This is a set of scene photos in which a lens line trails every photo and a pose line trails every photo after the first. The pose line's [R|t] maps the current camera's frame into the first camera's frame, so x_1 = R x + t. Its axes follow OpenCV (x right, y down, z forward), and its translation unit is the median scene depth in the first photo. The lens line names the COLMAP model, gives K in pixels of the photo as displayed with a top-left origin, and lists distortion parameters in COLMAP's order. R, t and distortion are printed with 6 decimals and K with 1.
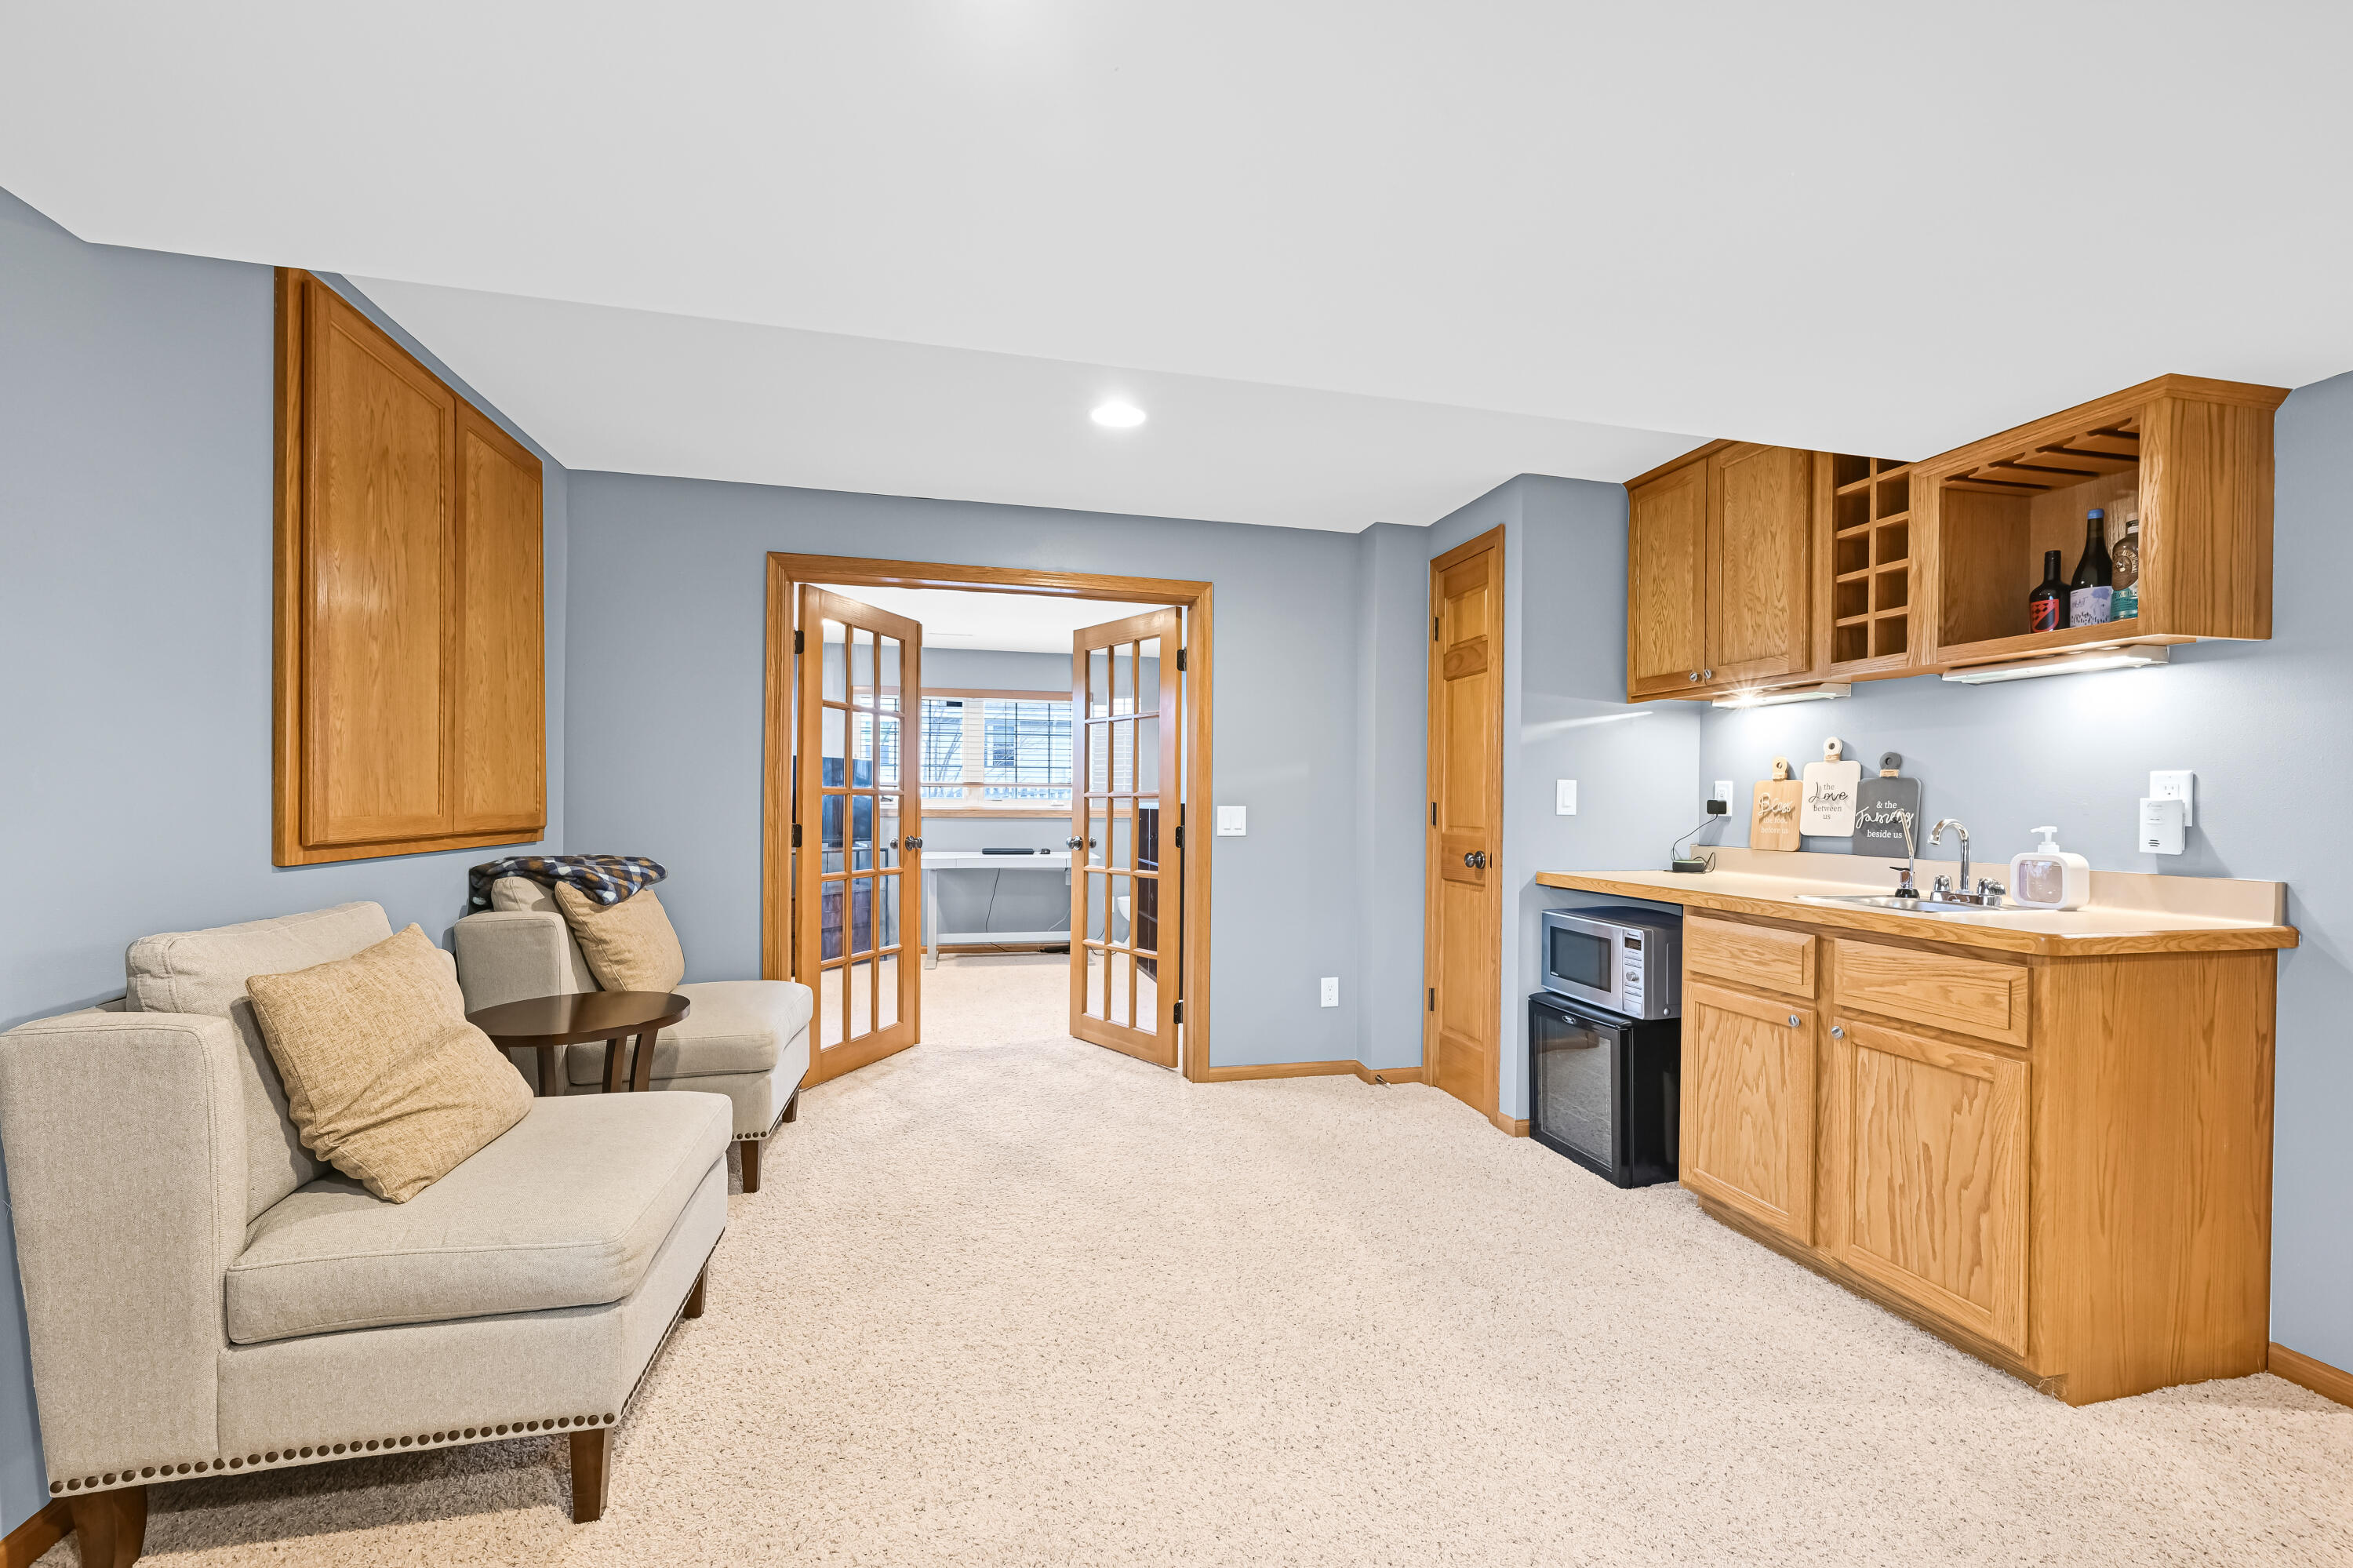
lens RADIAL K [[965.2, 0, 1171.4], [0, 965.2, 807.9], [0, 0, 1]] dist [0.000028, -0.000059]
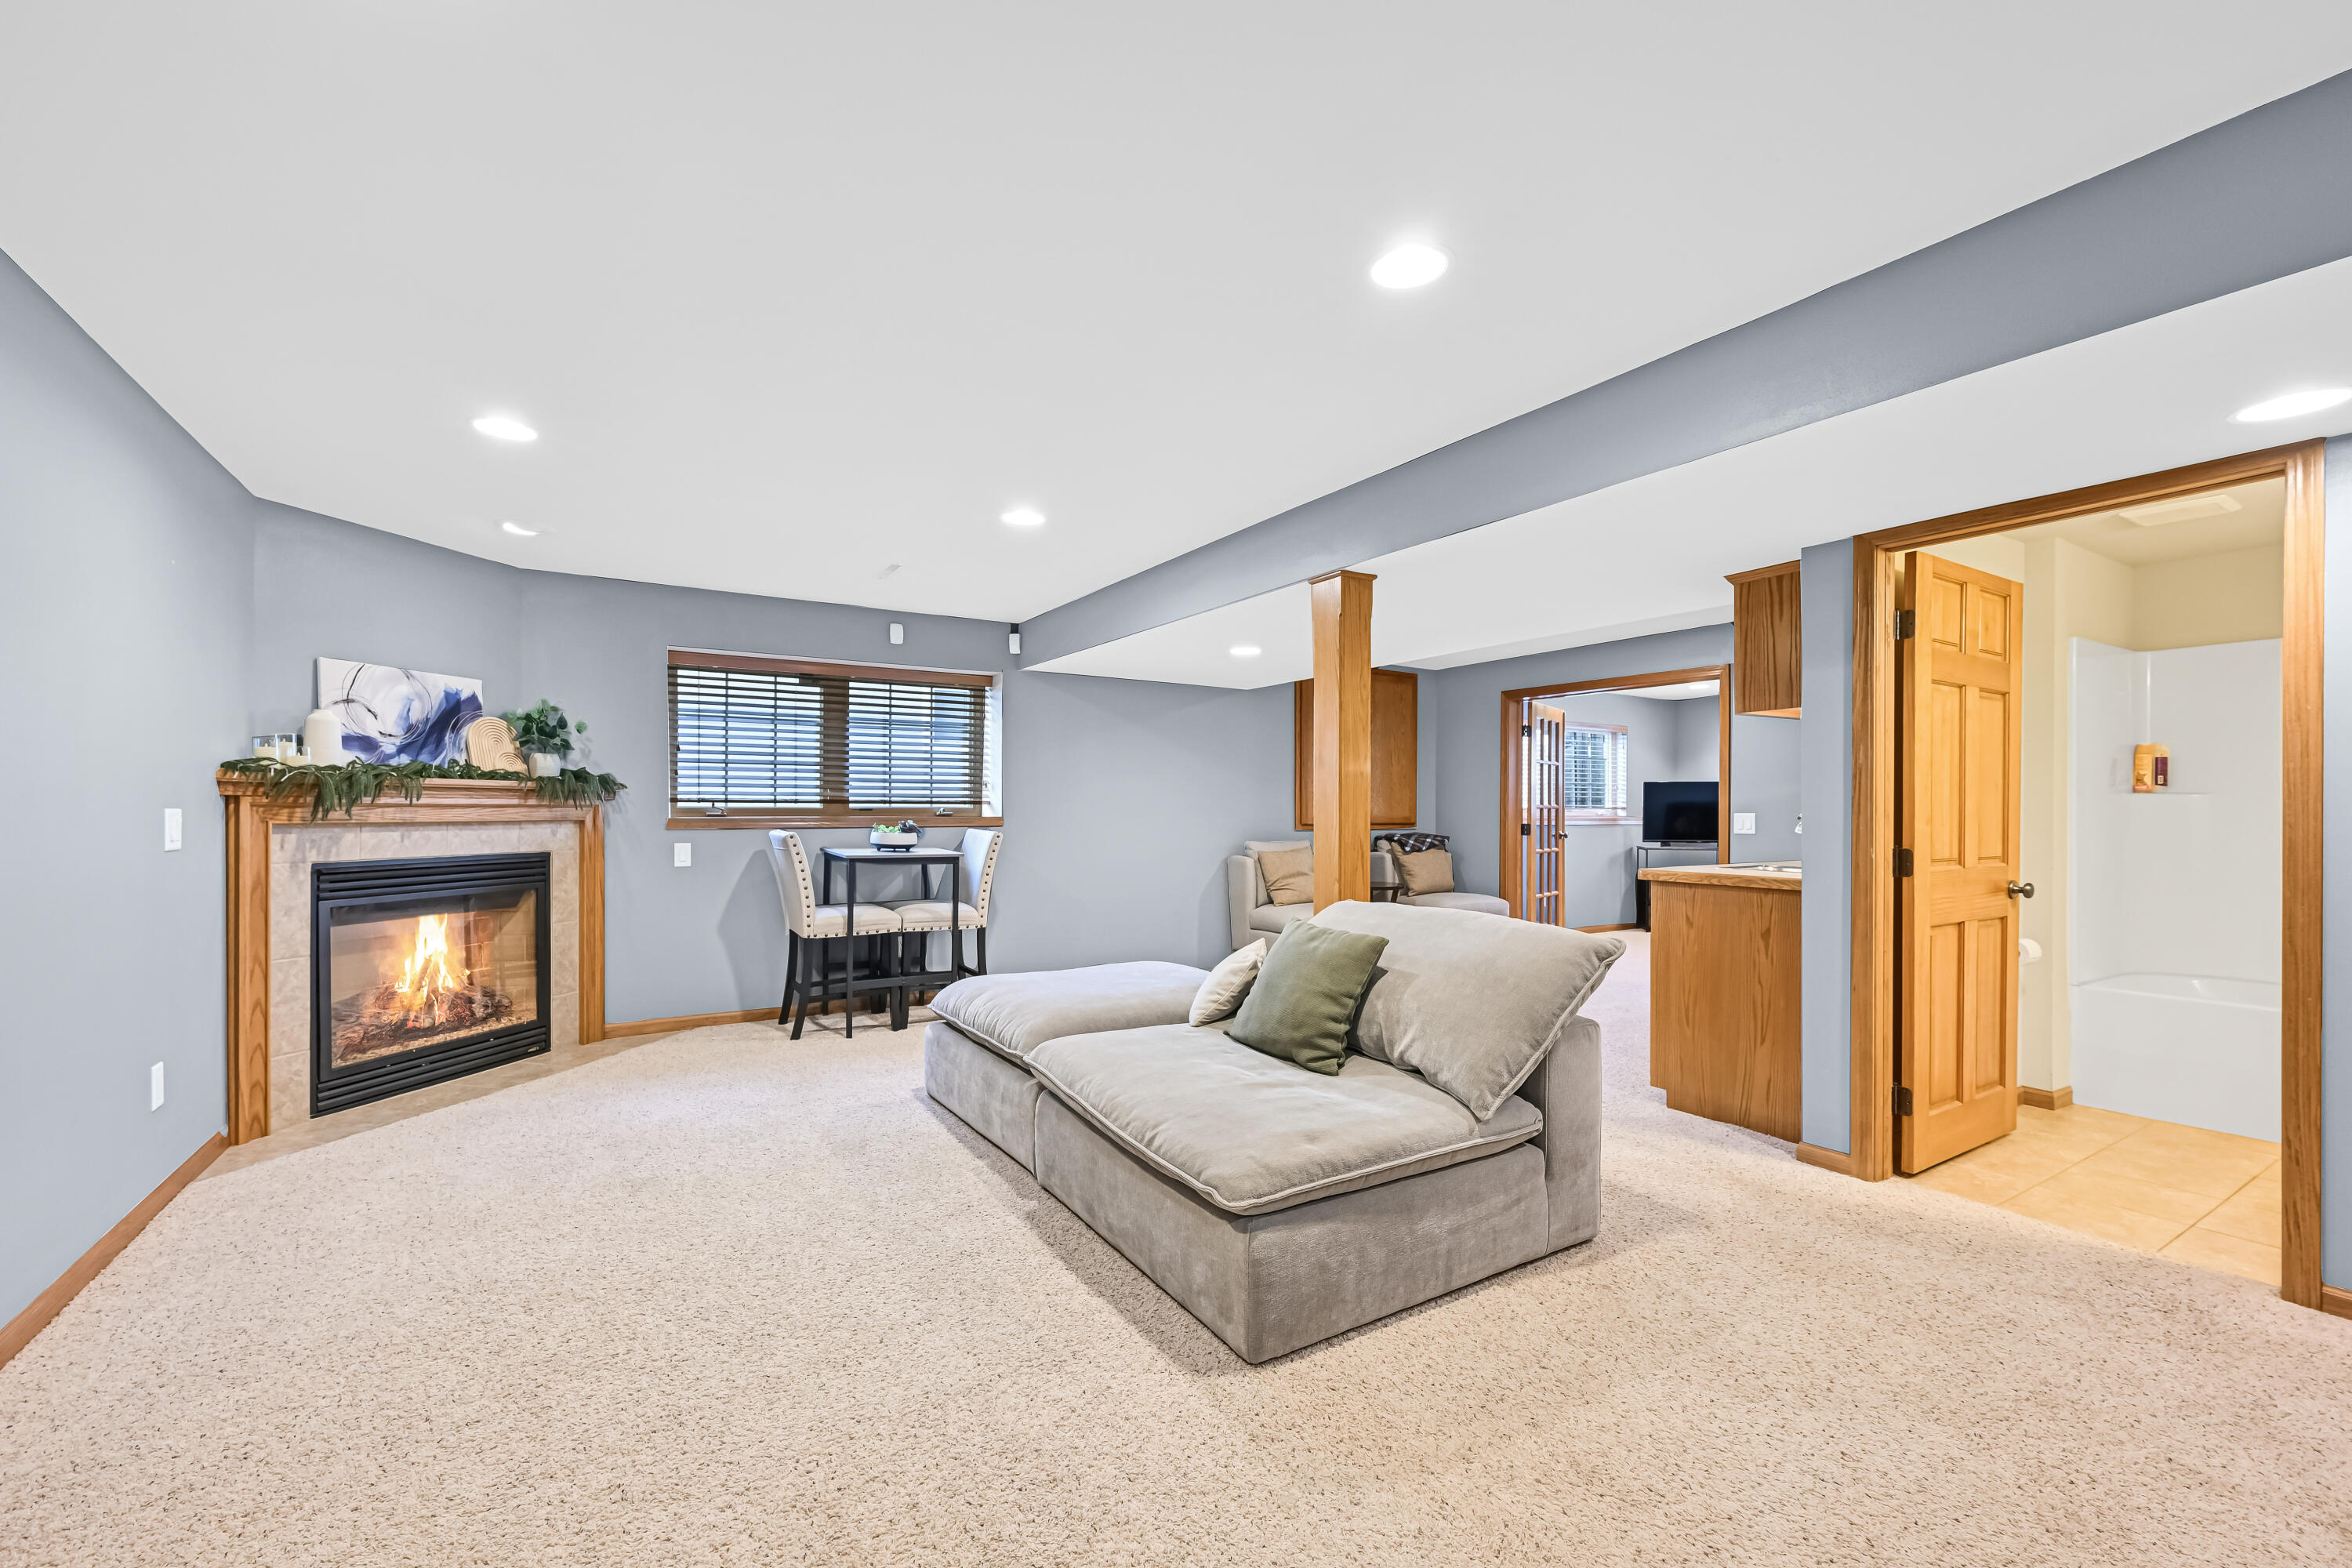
lens RADIAL K [[964.8, 0, 1170.9], [0, 964.8, 807.9], [0, 0, 1]] dist [0.000028, -0.000059]
pose [[0.317220, -0.009235, -0.948307, 1.756815], [-0.006703, 0.999906, -0.011980, 0.019350], [0.948328, 0.010157, 0.317128, -0.436410]]
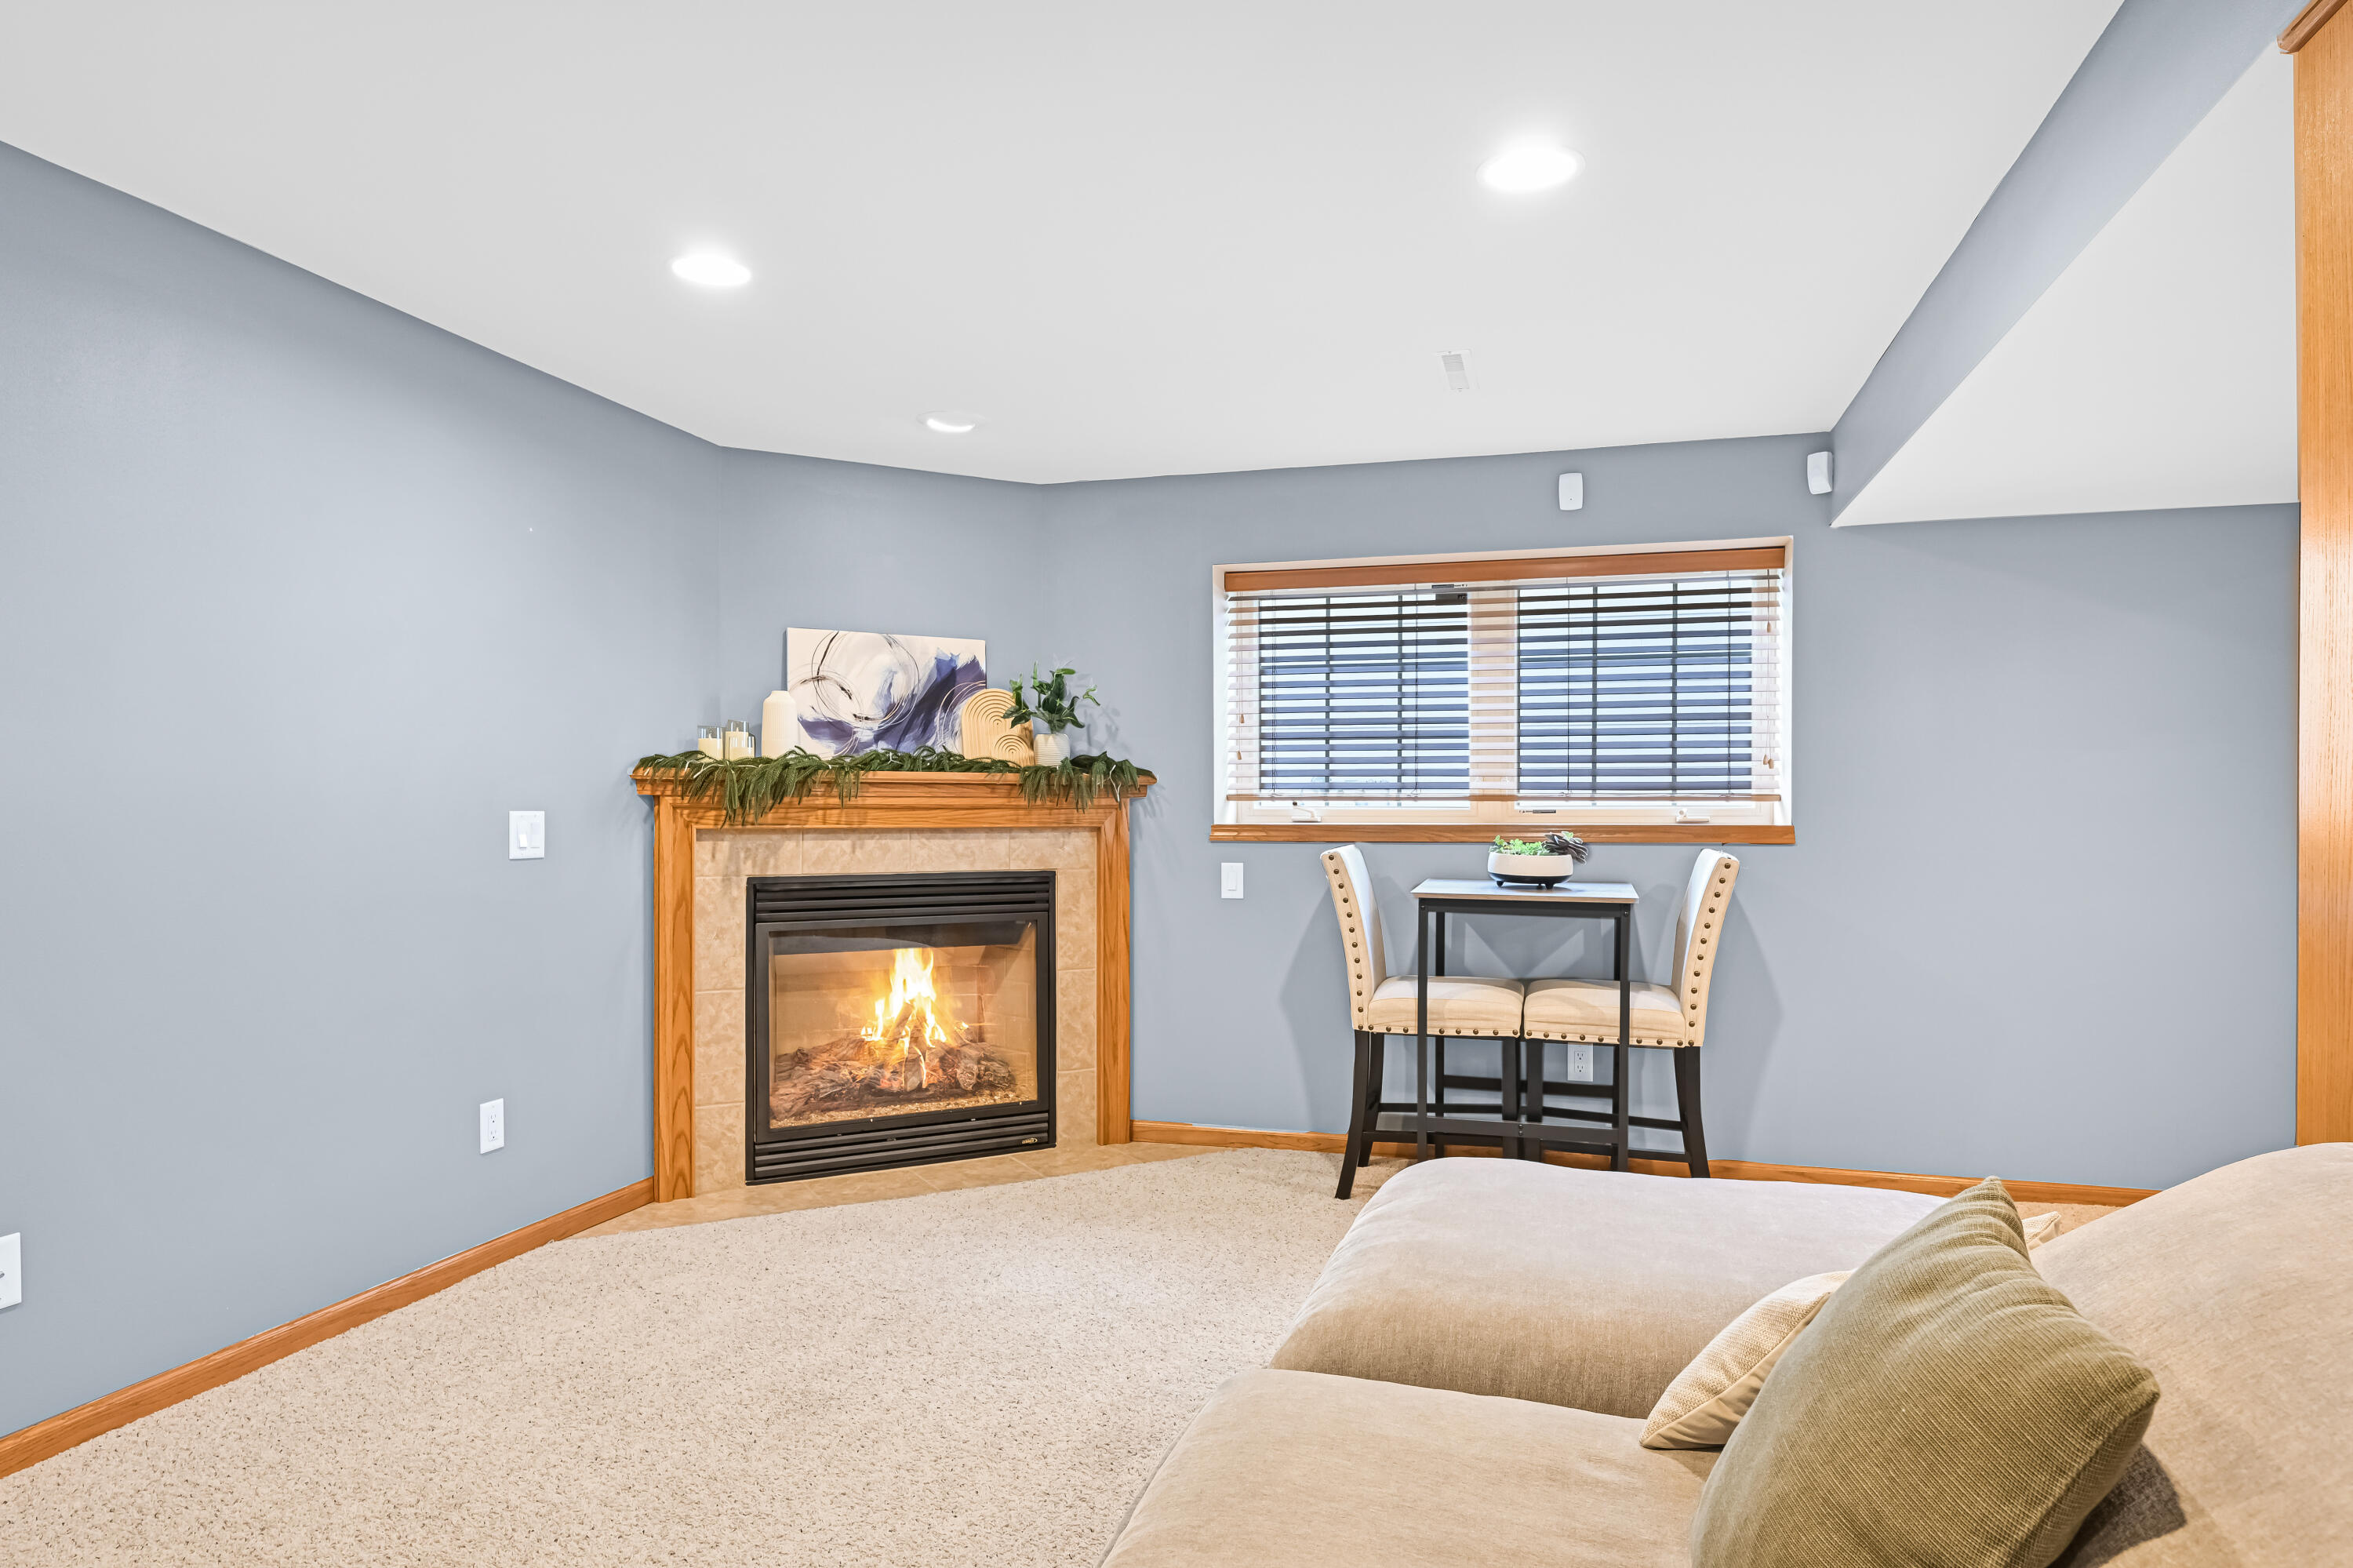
lens RADIAL K [[1391.6, 0, 1176.6], [0, 1391.6, 819.3], [0, 0, 1]] dist [0.006467, 0.000502]
pose [[-0.489272, -0.002641, -0.872127, 1.258233], [-0.011855, 0.999923, 0.003623, 0.010473], [0.872051, 0.012112, -0.489266, 0.070324]]
